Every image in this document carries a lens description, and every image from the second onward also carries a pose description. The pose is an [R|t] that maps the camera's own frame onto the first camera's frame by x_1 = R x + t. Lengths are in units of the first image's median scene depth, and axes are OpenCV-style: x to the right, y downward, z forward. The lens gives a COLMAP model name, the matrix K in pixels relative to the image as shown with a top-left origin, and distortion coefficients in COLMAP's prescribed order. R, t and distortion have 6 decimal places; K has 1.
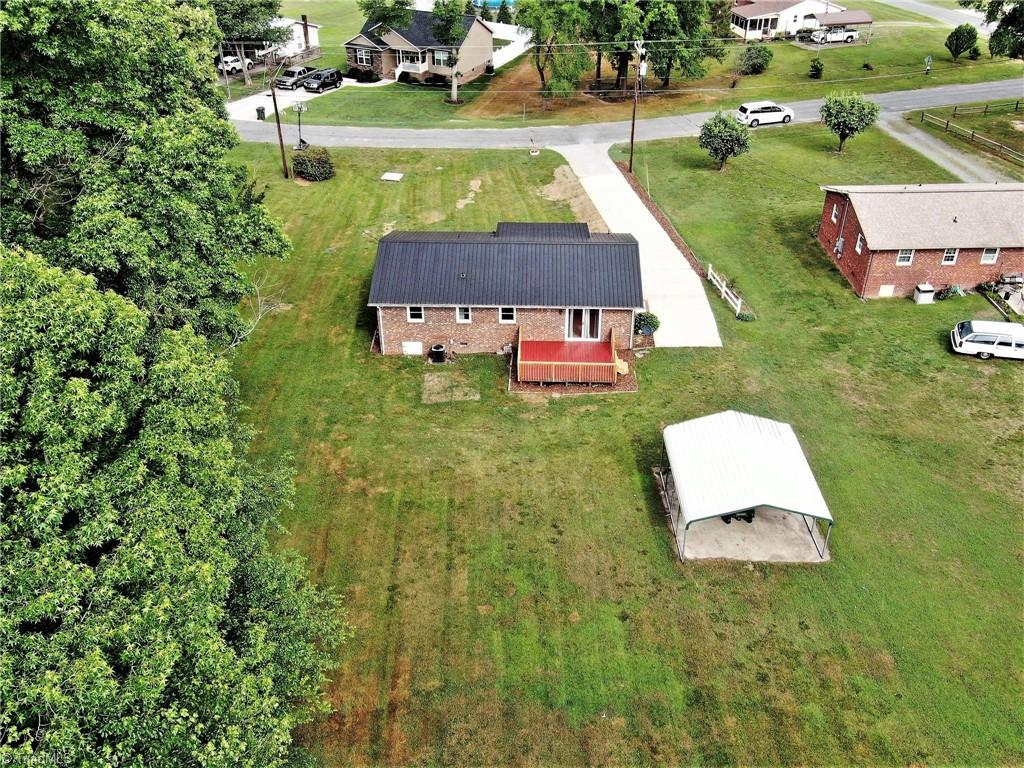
lens RADIAL K [[915.4, 0, 510.3], [0, 915.4, 389.2], [0, 0, 1]] dist [0.000420, 0.012941]
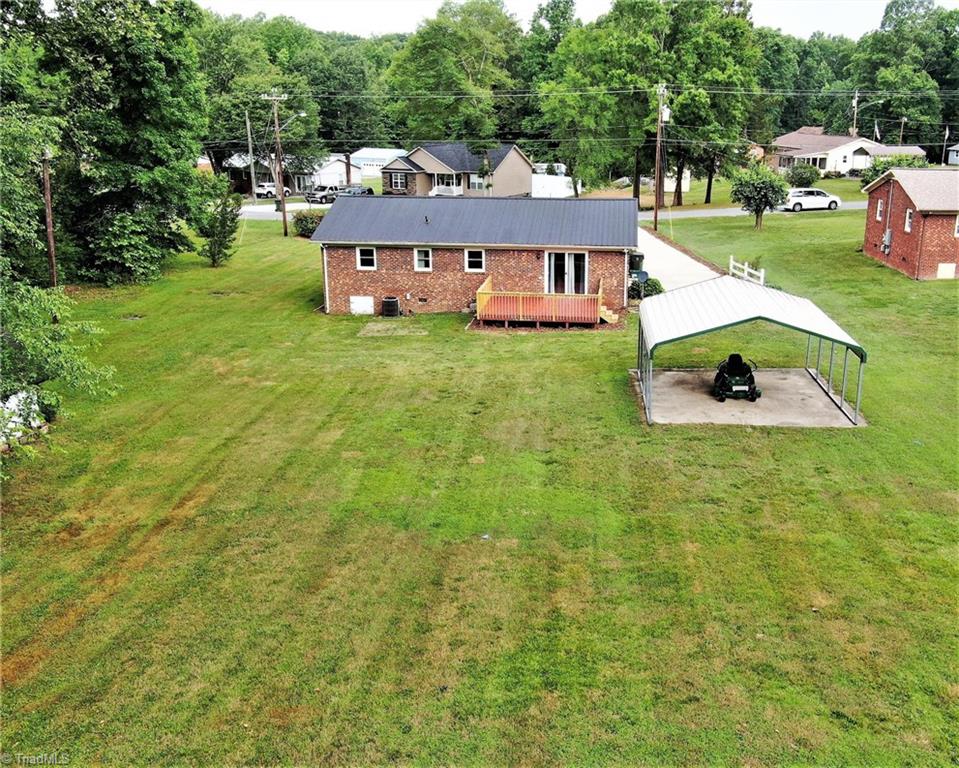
lens RADIAL K [[935.4, 0, 525.3], [0, 935.4, 377.5], [0, 0, 1]] dist [0.004731, 0.000000]
pose [[0.997025, 0.025760, -0.072641, 0.125347], [-0.046978, 0.950290, -0.307801, 0.326587], [0.061101, 0.310298, 0.948674, 0.269497]]
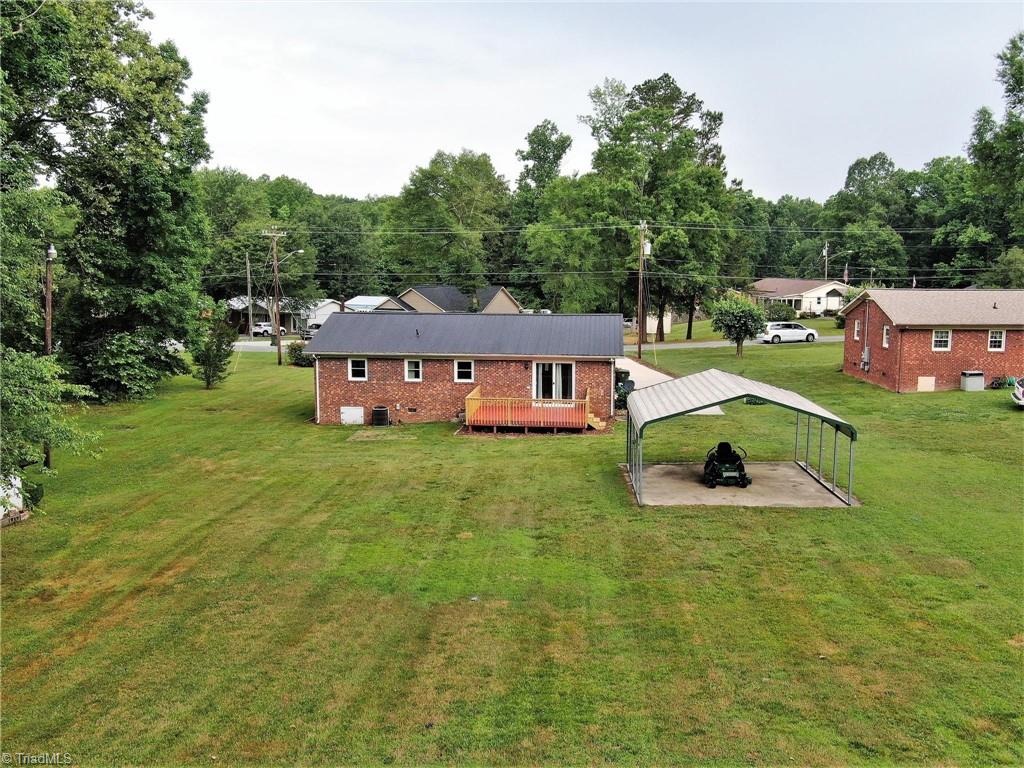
lens RADIAL K [[915.4, 0, 514.2], [0, 915.4, 390.0], [0, 0, 1]] dist [0.000420, 0.012941]
pose [[0.997196, 0.015219, -0.073273, 0.123500], [-0.046548, 0.892795, -0.448051, 0.365314], [0.058599, 0.450206, 0.891000, 0.299731]]
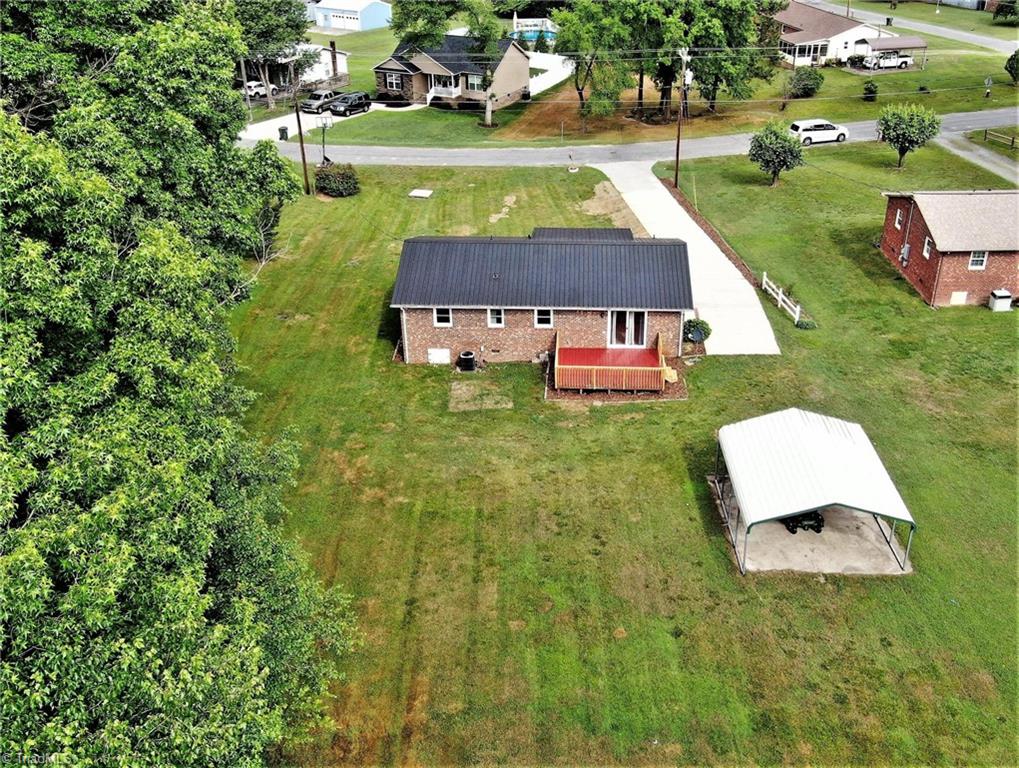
lens RADIAL K [[975.2, 0, 544.1], [0, 975.2, 364.8], [0, 0, 1]] dist [0.004829, 0.000000]
pose [[0.999992, 0.002271, -0.003275, 0.000590], [-0.002587, 0.994964, -0.100202, 0.072600], [0.003031, 0.100210, 0.994962, 0.046501]]
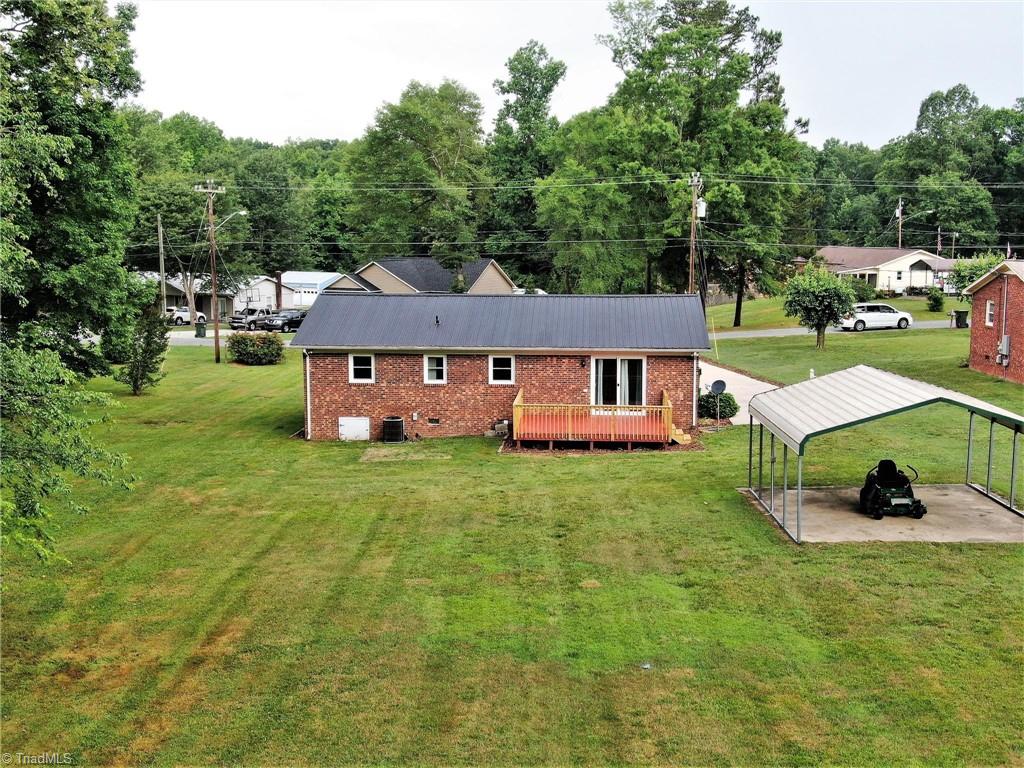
lens RADIAL K [[1194.2, 0, 511.3], [0, 1194.2, 387.5], [0, 0, 1]] dist [0.024459, 0.000000]
pose [[0.999342, 0.008042, -0.035359, 0.039655], [-0.023211, 0.891044, -0.453324, 0.368475], [0.027861, 0.453847, 0.890644, 0.293391]]
